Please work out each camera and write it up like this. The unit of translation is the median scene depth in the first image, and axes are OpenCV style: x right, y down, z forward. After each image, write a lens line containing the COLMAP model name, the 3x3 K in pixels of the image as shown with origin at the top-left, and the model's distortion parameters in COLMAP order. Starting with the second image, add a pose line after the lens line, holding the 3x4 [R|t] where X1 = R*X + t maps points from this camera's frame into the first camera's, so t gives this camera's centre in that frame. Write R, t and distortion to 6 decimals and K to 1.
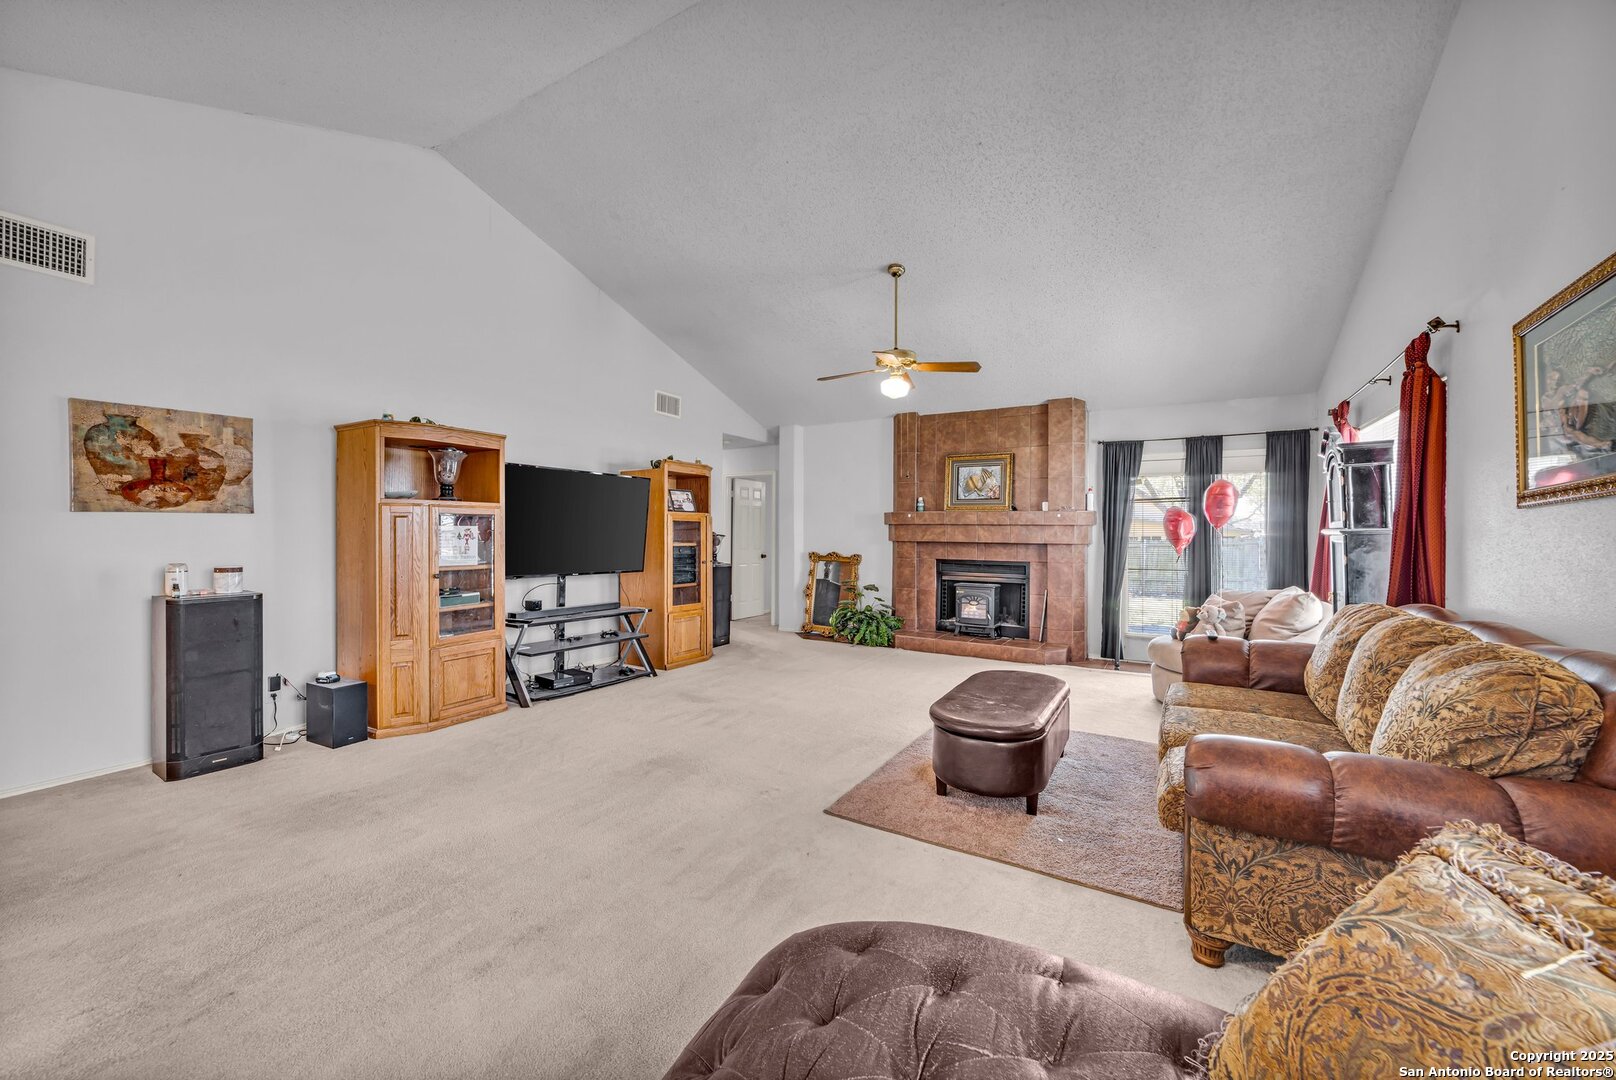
lens RADIAL K [[648.0, 0, 808.0], [0, 648.0, 540.0], [0, 0, 1]] dist [-0.000452, -0.000010]
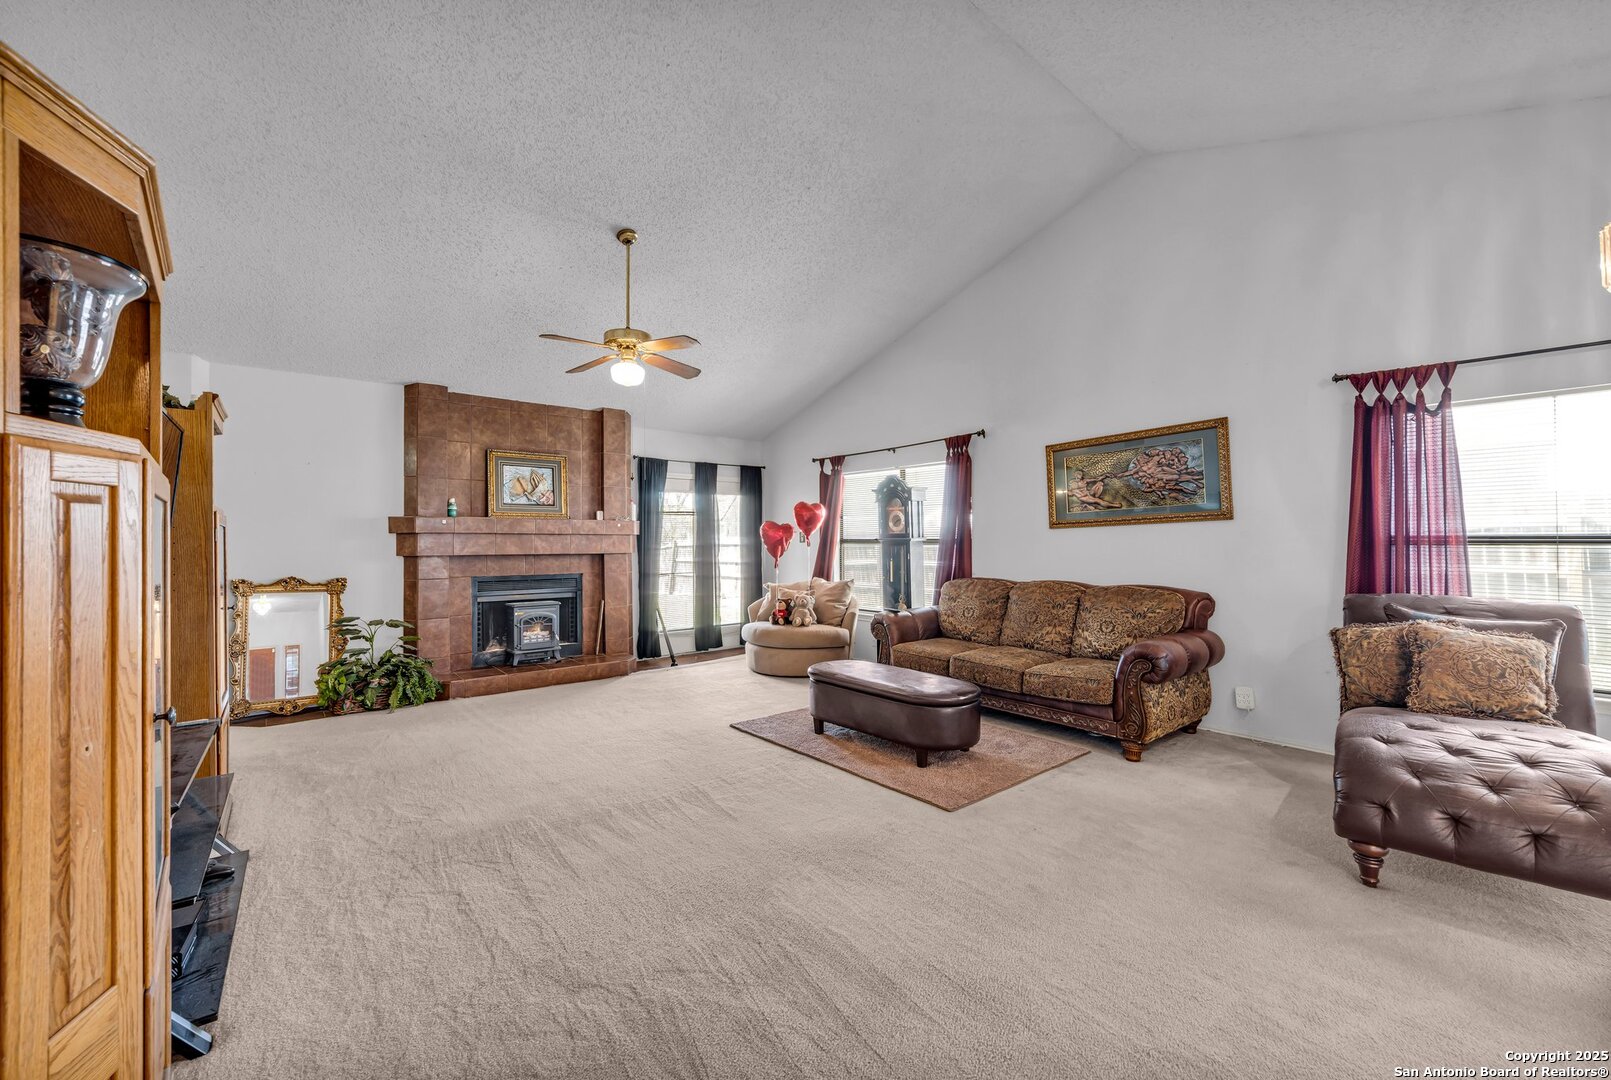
lens RADIAL K [[649.4, 0, 805.5], [0, 649.4, 540.0], [0, 0, 1]] dist [-0.001071, -0.000049]
pose [[0.321852, -0.010567, 0.946731, -0.451142], [0.017220, 0.999838, 0.005306, -0.013974], [-0.946633, 0.014595, 0.321982, 0.376689]]
